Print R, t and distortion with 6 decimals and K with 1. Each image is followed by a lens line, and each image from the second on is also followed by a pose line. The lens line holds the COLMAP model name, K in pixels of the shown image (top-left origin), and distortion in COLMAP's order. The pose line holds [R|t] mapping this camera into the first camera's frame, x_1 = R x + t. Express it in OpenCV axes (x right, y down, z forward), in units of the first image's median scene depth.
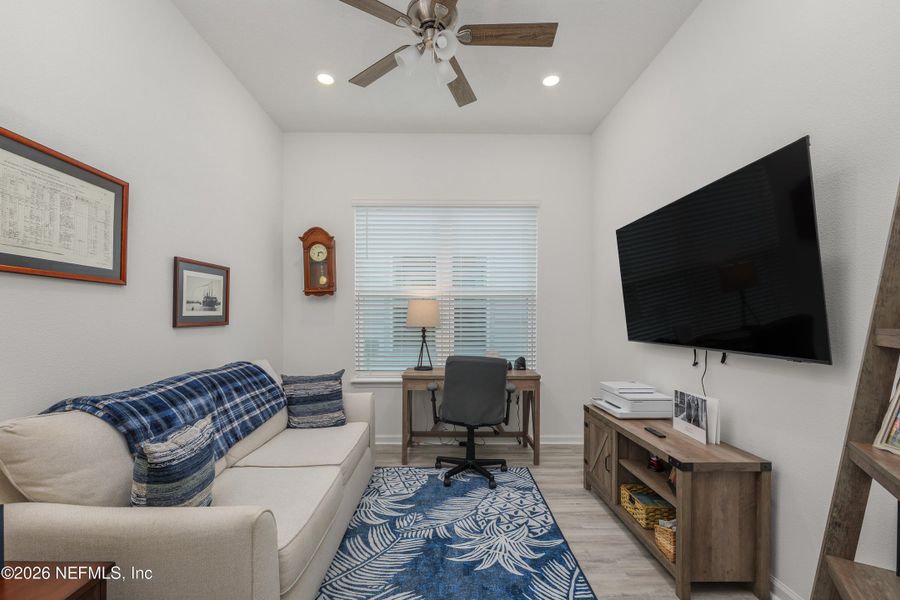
lens RADIAL K [[370.8, 0, 434.0], [0, 370.8, 321.6], [0, 0, 1]] dist [0.002005, -0.000400]
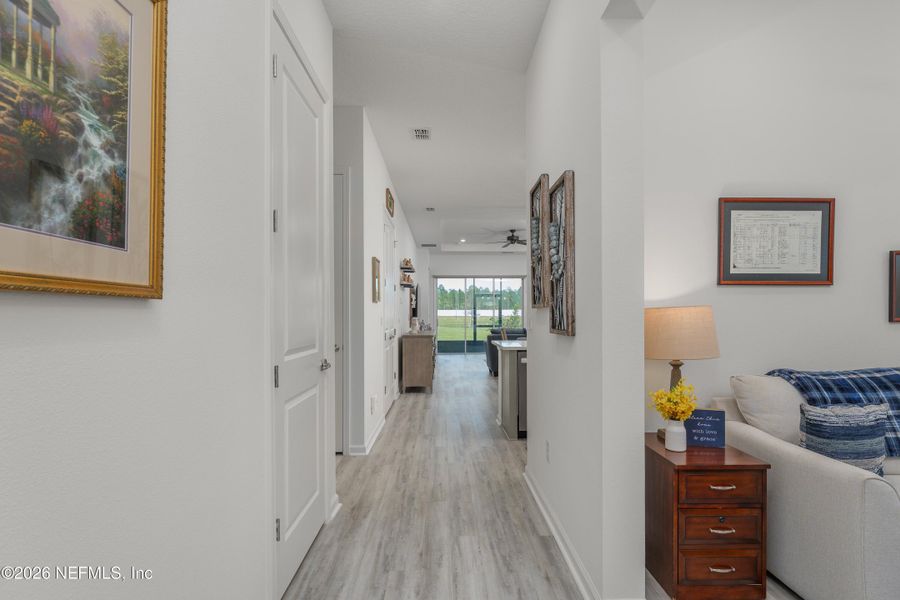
lens RADIAL K [[457.0, 0, 449.3], [0, 457.0, 313.3], [0, 0, 1]] dist [0.005919, 0.000257]
pose [[0.002445, -0.004982, -0.999985, 0.762776], [-0.003368, 0.999982, -0.004990, 0.004165], [0.999991, 0.003380, 0.002428, -0.270844]]
